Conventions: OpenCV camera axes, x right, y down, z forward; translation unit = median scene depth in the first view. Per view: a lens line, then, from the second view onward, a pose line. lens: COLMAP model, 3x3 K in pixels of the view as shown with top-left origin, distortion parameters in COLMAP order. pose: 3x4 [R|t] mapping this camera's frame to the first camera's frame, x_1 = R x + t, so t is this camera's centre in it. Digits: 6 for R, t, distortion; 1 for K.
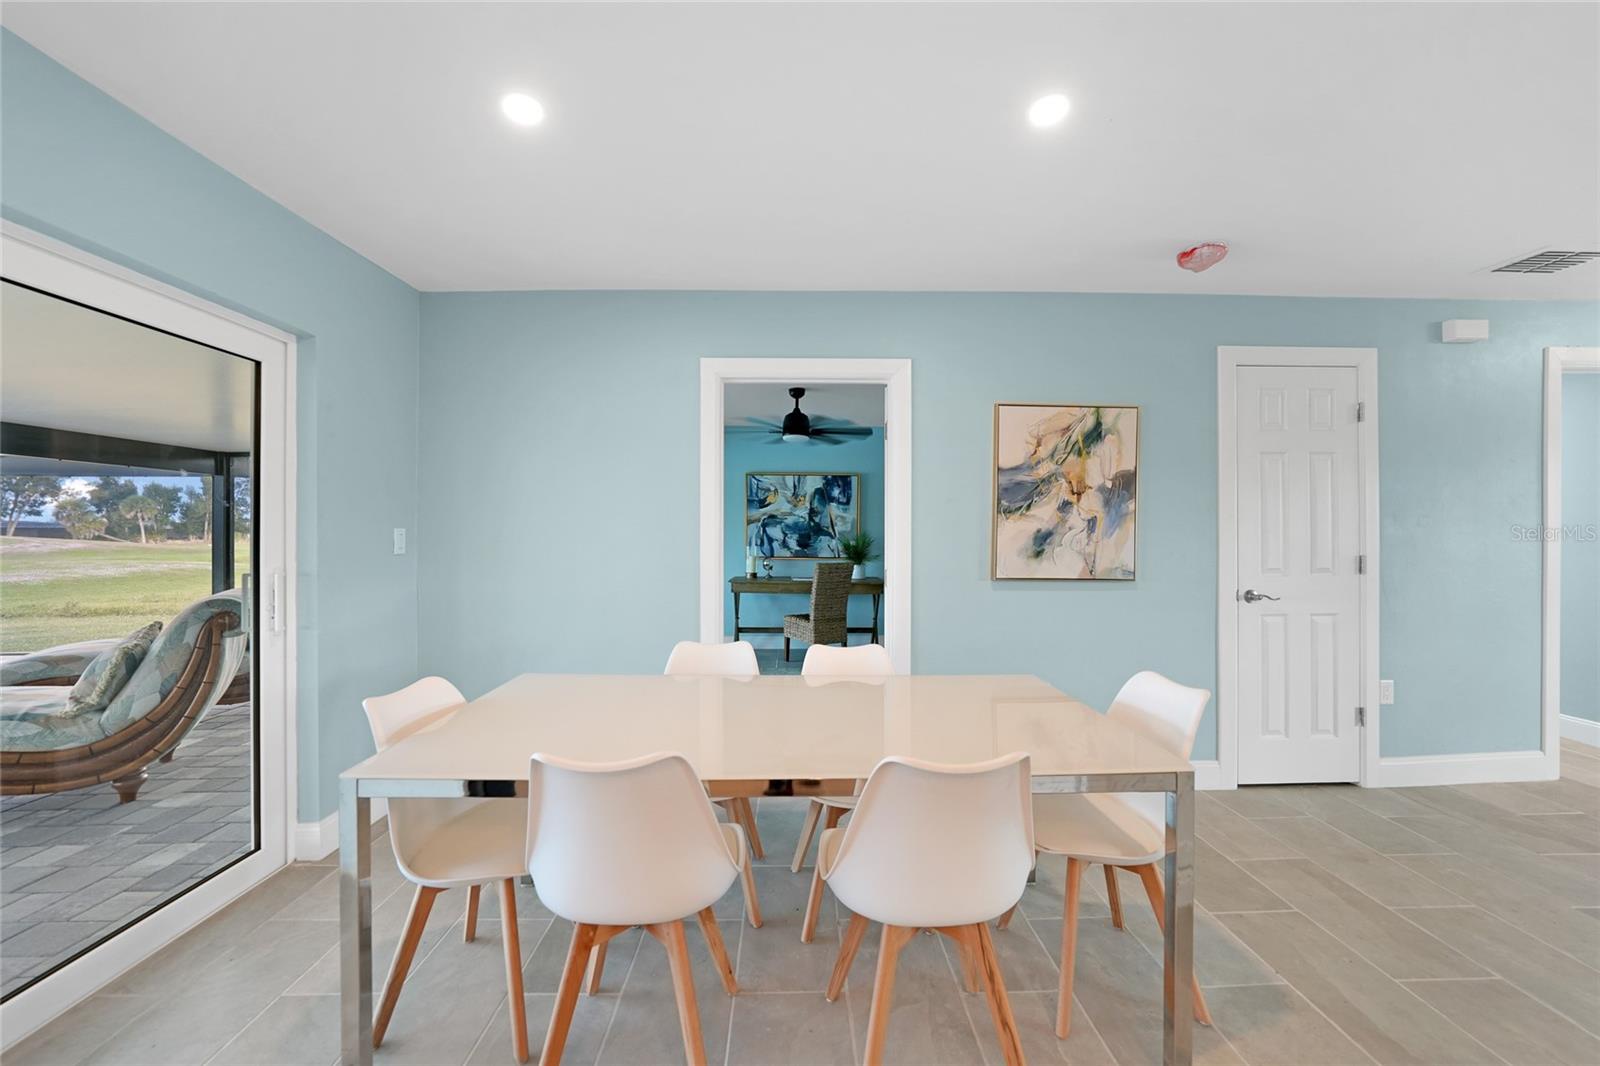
lens RADIAL K [[578.8, 0, 802.2], [0, 578.8, 535.3], [0, 0, 1]] dist [-0.022719, 0.000076]
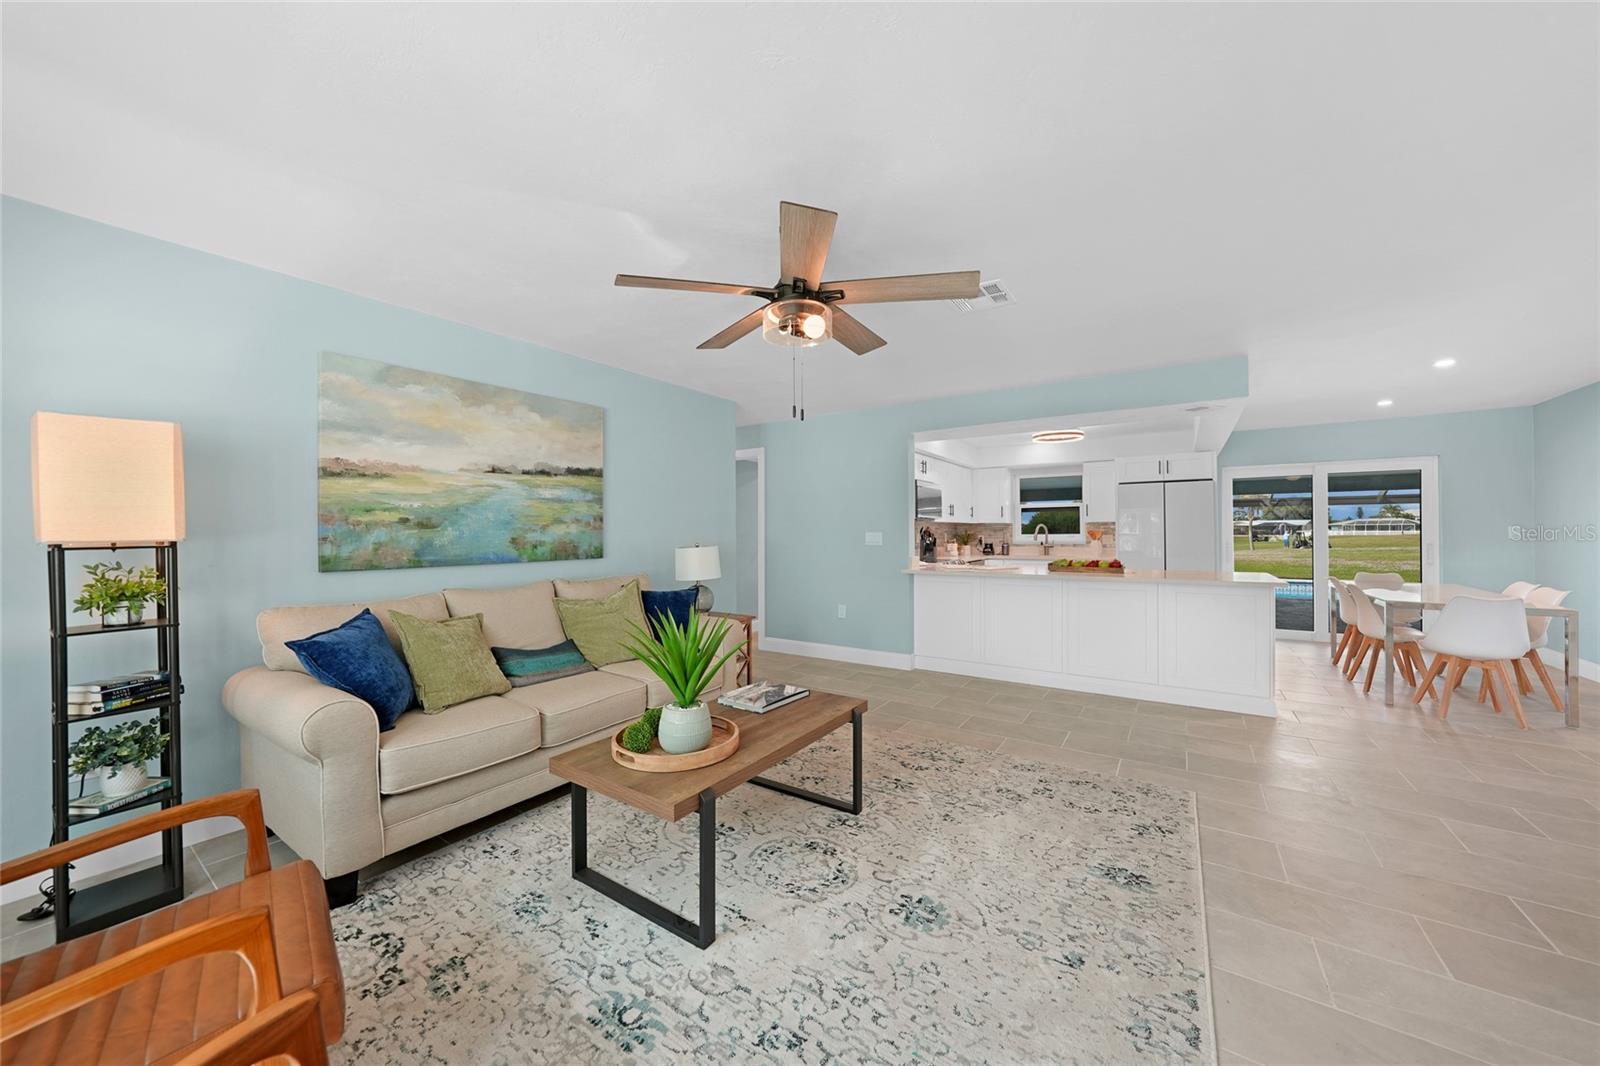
lens RADIAL K [[561.6, 0, 800.1], [0, 561.6, 528.5], [0, 0, 1]] dist [-0.020632, 0.000329]
pose [[-0.585941, -0.001299, -0.810353, 2.335132], [0.000654, 0.999998, -0.002076, 0.000308], [0.810353, -0.001746, -0.585939, 0.046428]]
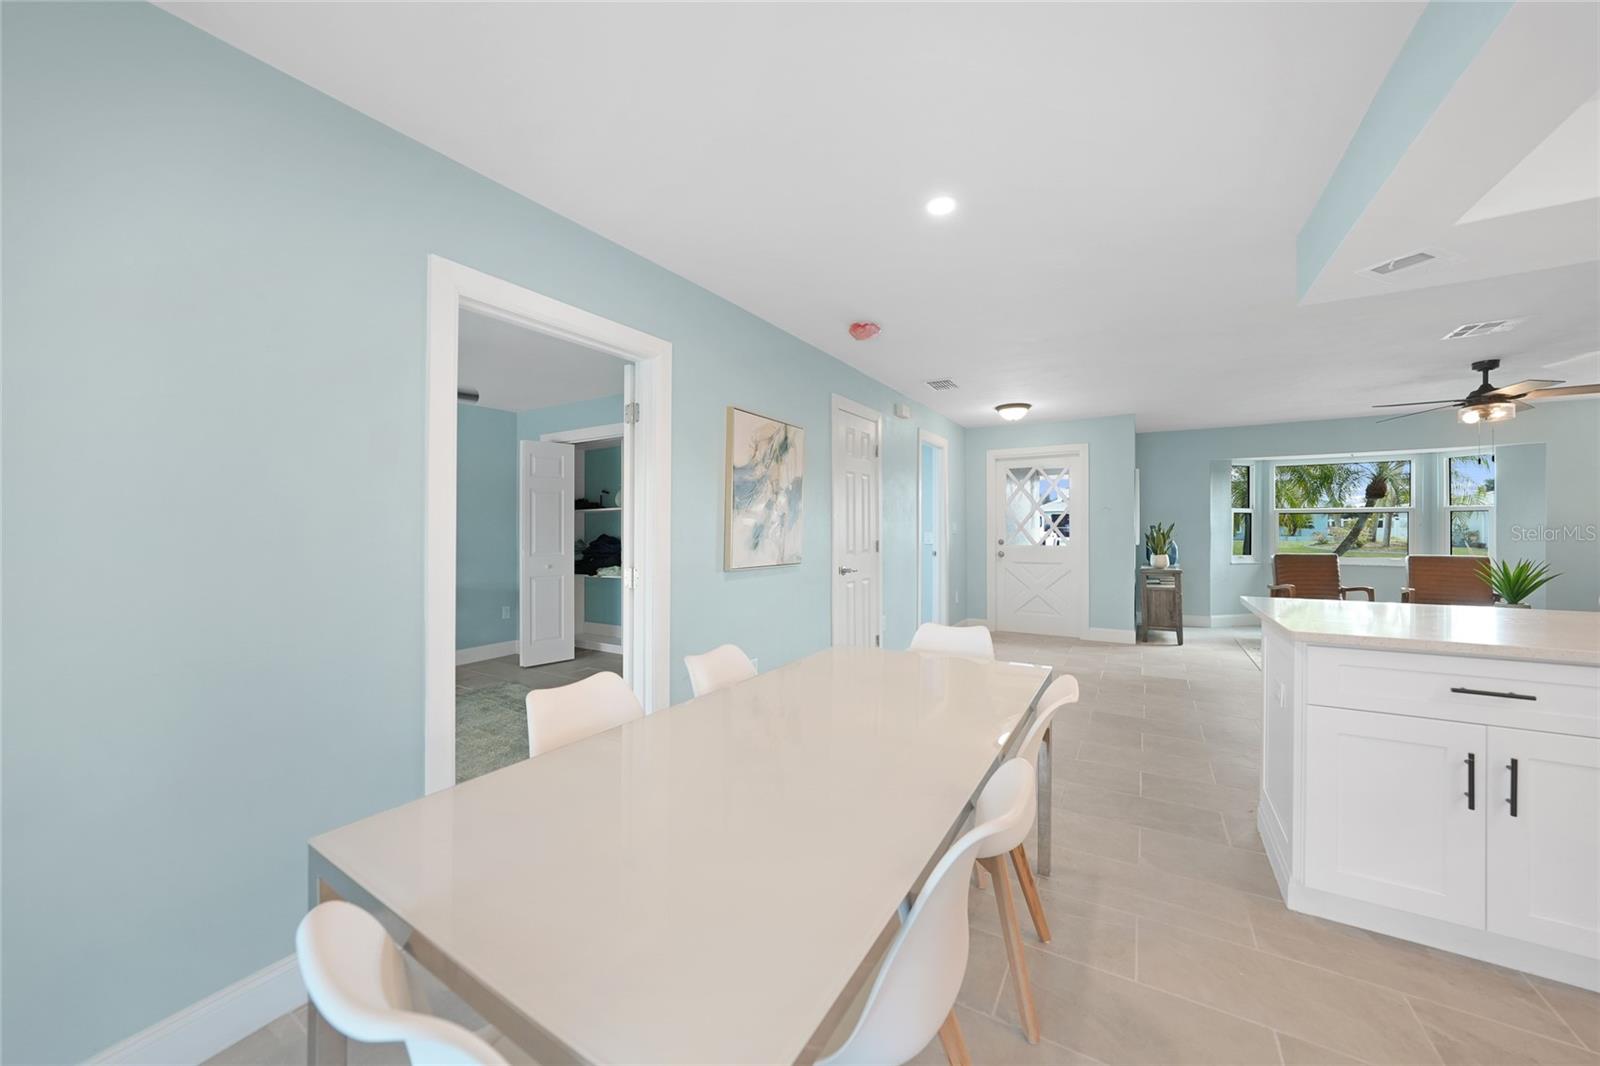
lens RADIAL K [[561.6, 0, 800.1], [0, 561.6, 528.5], [0, 0, 1]] dist [-0.020632, 0.000329]
pose [[0.543385, -0.005478, 0.839465, -0.468829], [0.008255, 0.999965, 0.001182, -0.001549], [-0.839443, 0.006287, 0.543412, 0.326504]]
